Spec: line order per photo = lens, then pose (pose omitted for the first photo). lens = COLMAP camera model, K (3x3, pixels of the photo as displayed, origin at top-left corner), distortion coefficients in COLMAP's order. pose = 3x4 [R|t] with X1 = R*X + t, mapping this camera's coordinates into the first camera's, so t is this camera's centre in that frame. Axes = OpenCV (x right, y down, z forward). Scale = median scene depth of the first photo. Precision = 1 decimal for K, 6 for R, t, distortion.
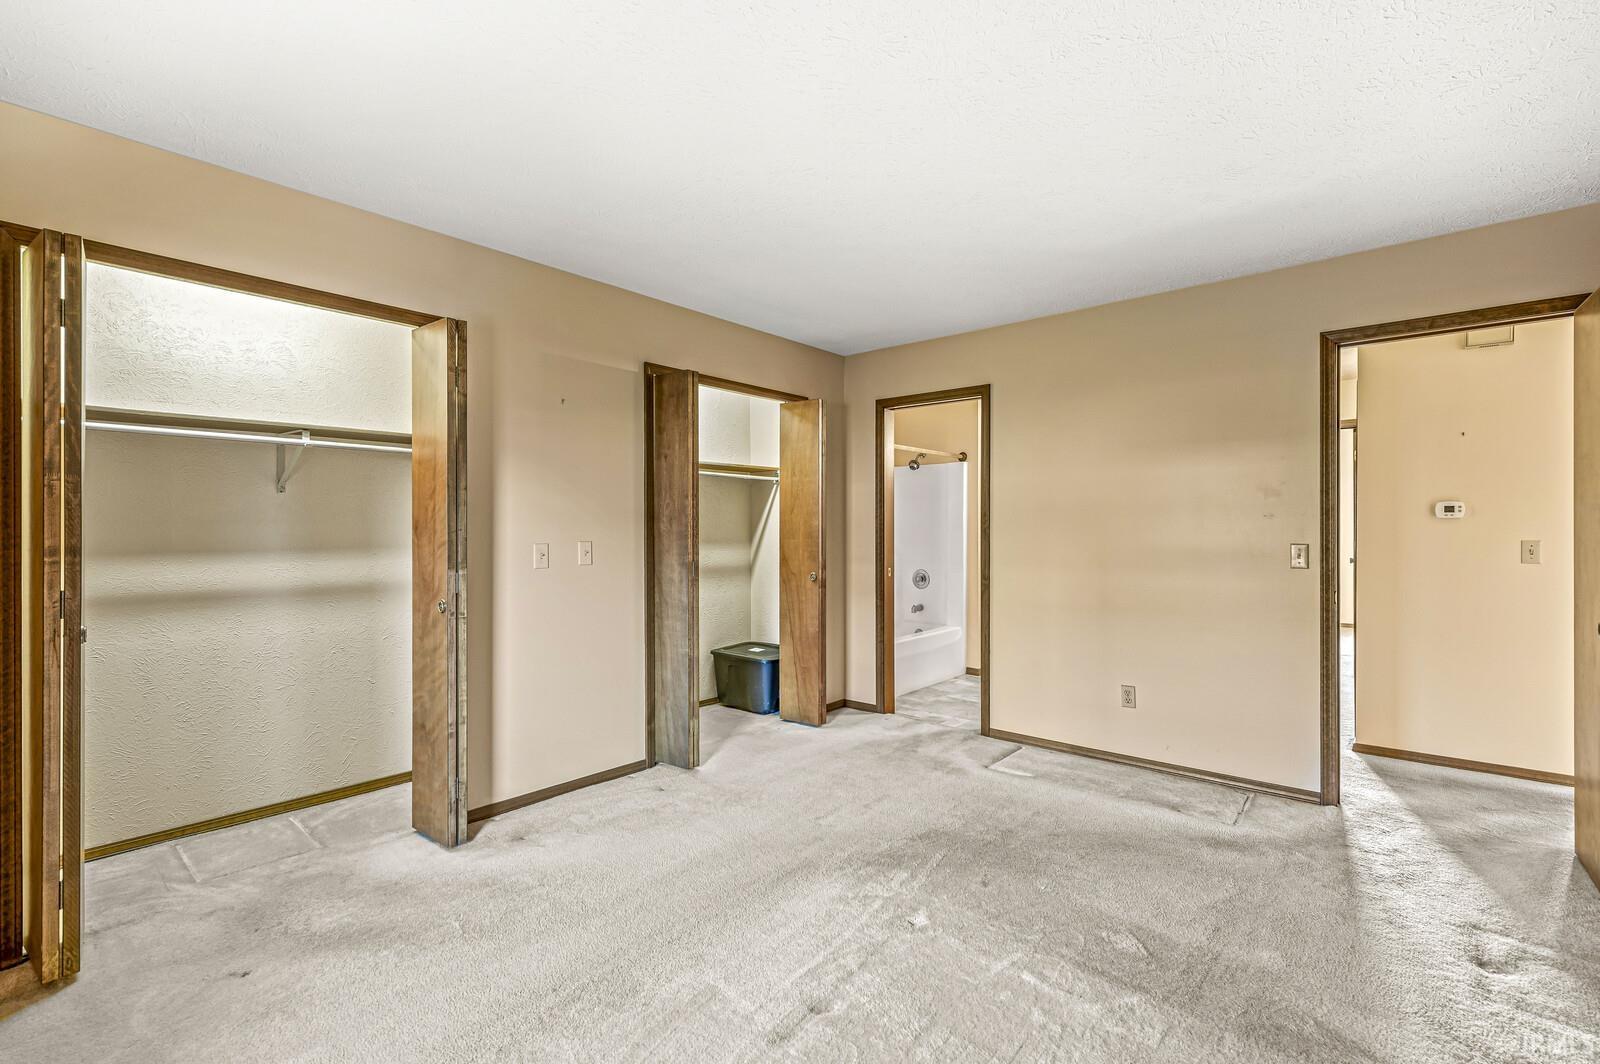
lens RADIAL K [[690.9, 0, 798.5], [0, 690.9, 537.7], [0, 0, 1]] dist [0.000790, 0.000029]
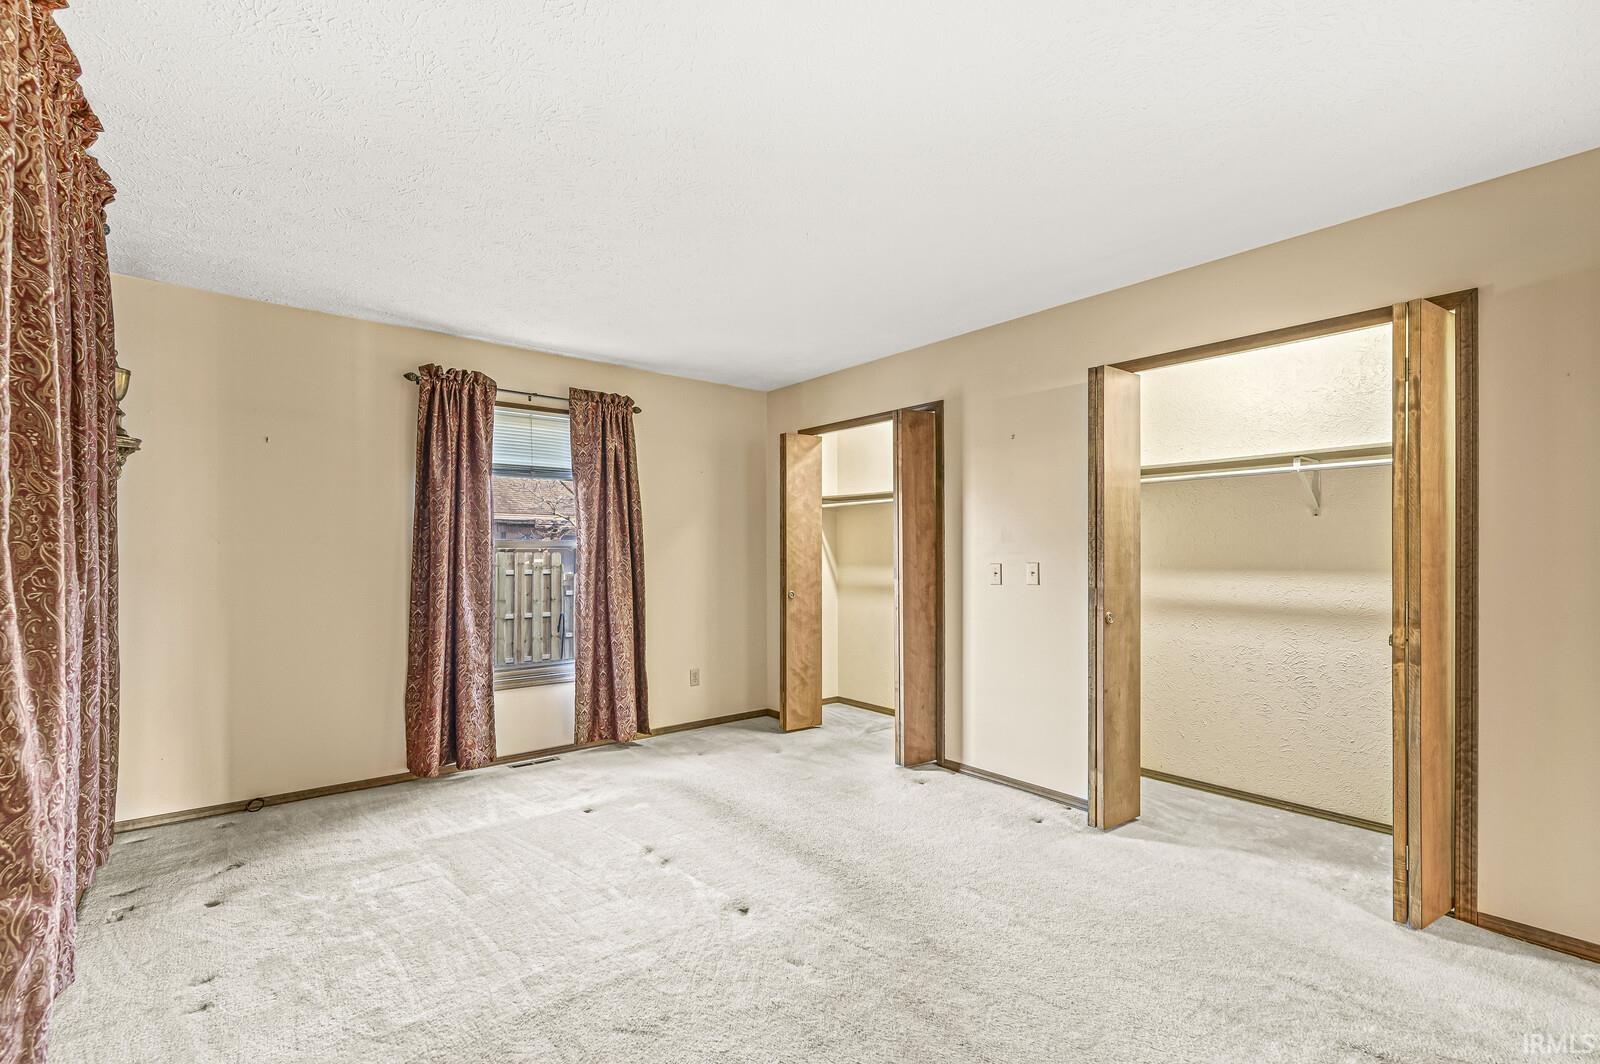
lens RADIAL K [[690.9, 0, 798.5], [0, 690.9, 537.7], [0, 0, 1]] dist [0.000790, 0.000029]
pose [[-0.173269, -0.029679, -0.984427, 0.816556], [-0.007161, 0.999557, -0.028875, 0.002461], [0.984849, 0.002046, -0.173405, 0.838009]]
